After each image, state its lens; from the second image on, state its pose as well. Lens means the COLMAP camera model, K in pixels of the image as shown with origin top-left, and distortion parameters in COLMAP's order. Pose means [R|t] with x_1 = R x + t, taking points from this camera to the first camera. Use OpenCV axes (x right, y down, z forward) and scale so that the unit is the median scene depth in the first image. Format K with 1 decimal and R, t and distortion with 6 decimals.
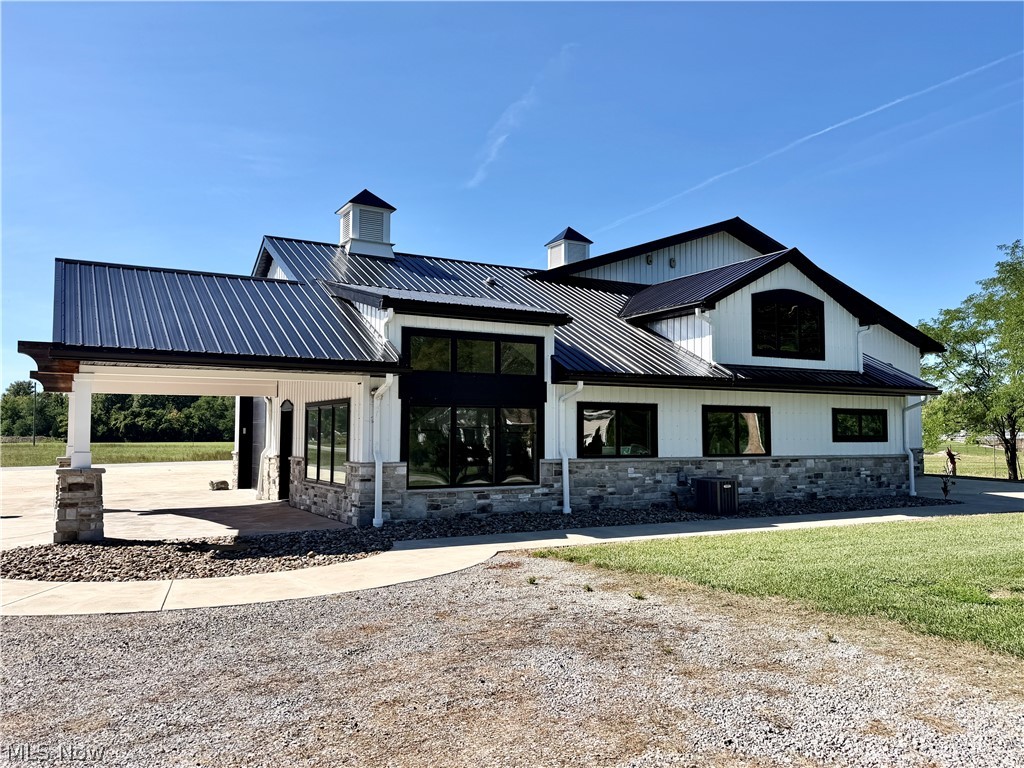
lens RADIAL K [[809.0, 0, 512.9], [0, 809.0, 378.4], [0, 0, 1]] dist [0.019890, 0.002509]
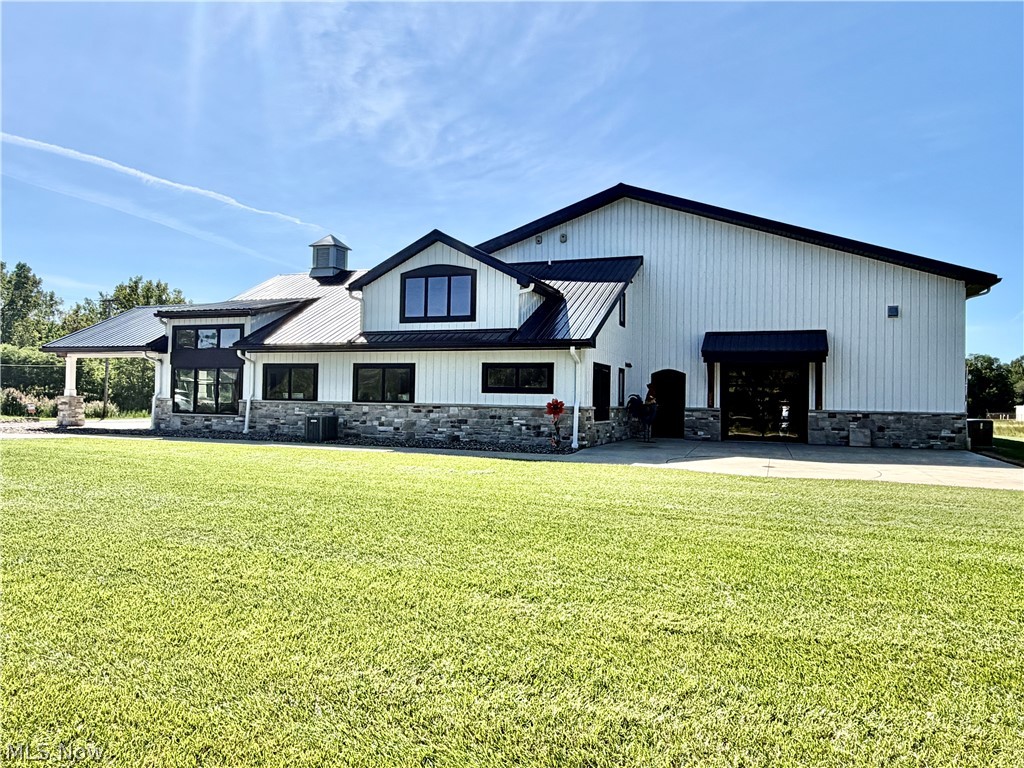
lens RADIAL K [[667.8, 0, 513.3], [0, 667.8, 389.6], [0, 0, 1]] dist [-0.003562, -0.000863]
pose [[0.663154, 0.001841, -0.748481, 1.175438], [0.039343, 0.998529, 0.037314, 0.042833], [0.747448, -0.054192, 0.662106, 0.438066]]
